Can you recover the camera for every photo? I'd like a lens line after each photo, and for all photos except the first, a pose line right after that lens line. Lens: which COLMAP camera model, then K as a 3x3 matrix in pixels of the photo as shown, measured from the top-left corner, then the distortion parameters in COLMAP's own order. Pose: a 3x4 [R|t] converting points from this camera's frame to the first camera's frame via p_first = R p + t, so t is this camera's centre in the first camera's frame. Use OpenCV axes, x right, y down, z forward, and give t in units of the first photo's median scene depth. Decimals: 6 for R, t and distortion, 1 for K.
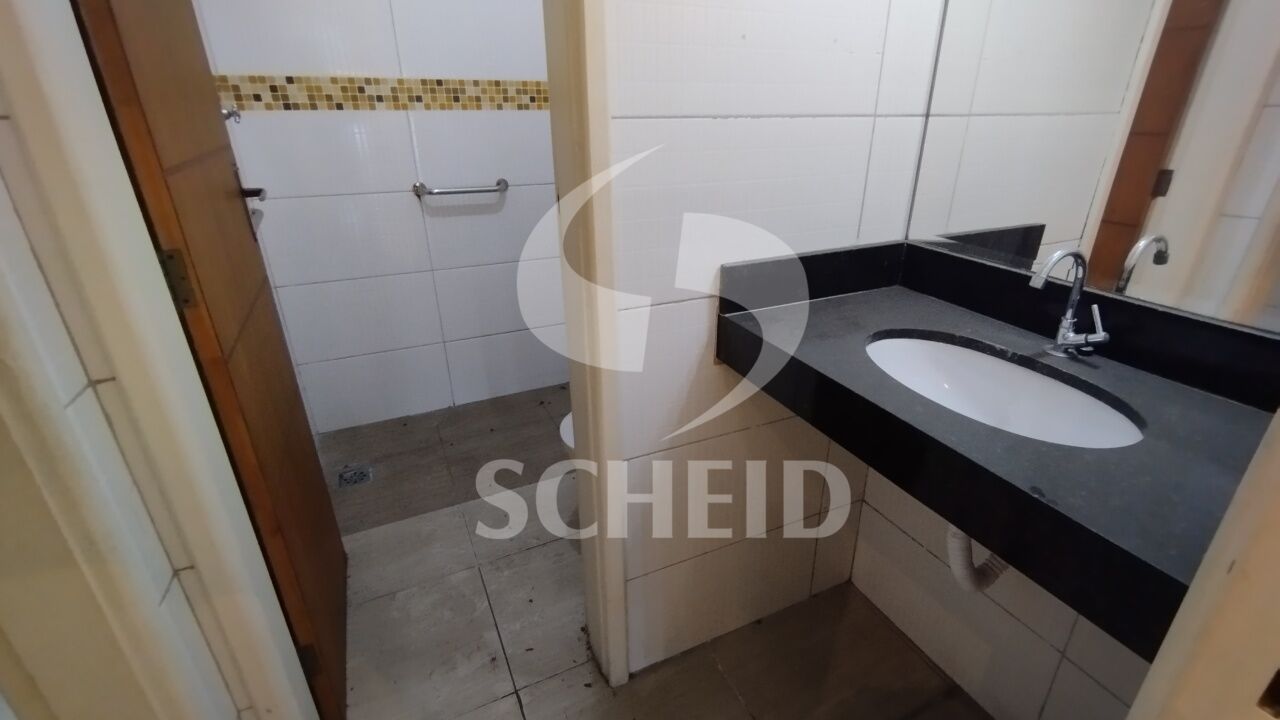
lens RADIAL K [[593.5, 0, 664.4], [0, 593.5, 358.9], [0, 0, 1]] dist [-0.001700, 0.000306]
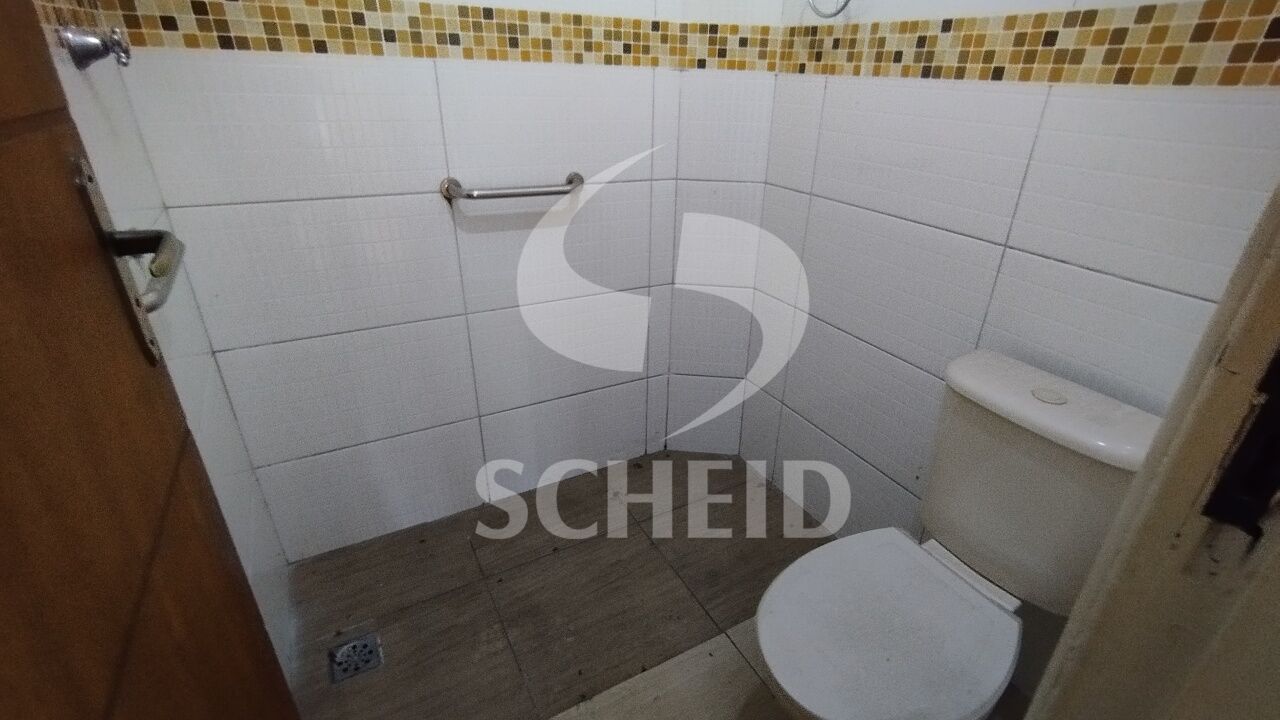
lens RADIAL K [[603.9, 0, 667.8], [0, 603.9, 362.9], [0, 0, 1]] dist [0.000988, -0.000143]
pose [[0.998253, -0.000677, 0.059076, -0.236191], [-0.001436, 0.999361, 0.035727, -0.134367], [-0.059063, -0.035749, 0.997614, 0.367953]]
